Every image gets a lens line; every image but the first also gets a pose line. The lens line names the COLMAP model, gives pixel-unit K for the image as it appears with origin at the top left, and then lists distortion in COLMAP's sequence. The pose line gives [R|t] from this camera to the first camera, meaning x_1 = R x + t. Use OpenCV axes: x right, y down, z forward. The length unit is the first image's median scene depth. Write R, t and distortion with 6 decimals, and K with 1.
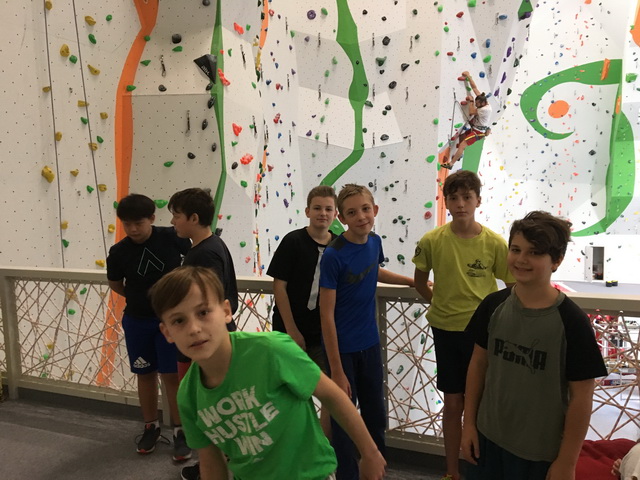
lens RADIAL K [[540.5, 0, 321.5], [0, 540.5, 241.8], [0, 0, 1]] dist [0.064570, -0.079426]
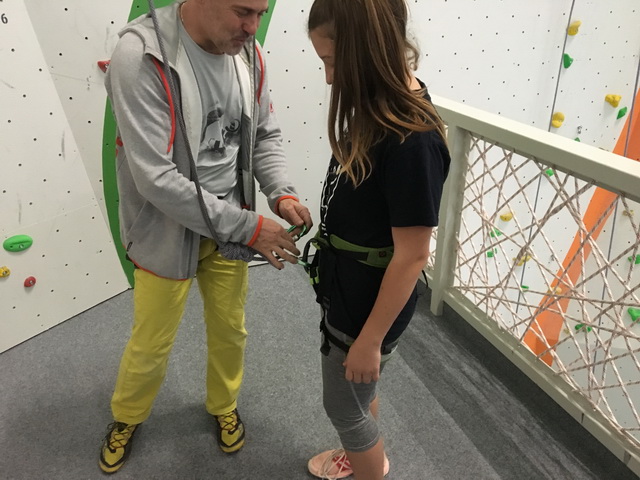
lens RADIAL K [[540.5, 0, 320.4], [0, 540.5, 237.8], [0, 0, 1]] dist [0.064570, -0.079426]
pose [[0.685553, 0.334028, -0.646872, -0.277557], [-0.089690, 0.920514, 0.380276, -0.030889], [0.722477, -0.202682, 0.661020, 0.508670]]
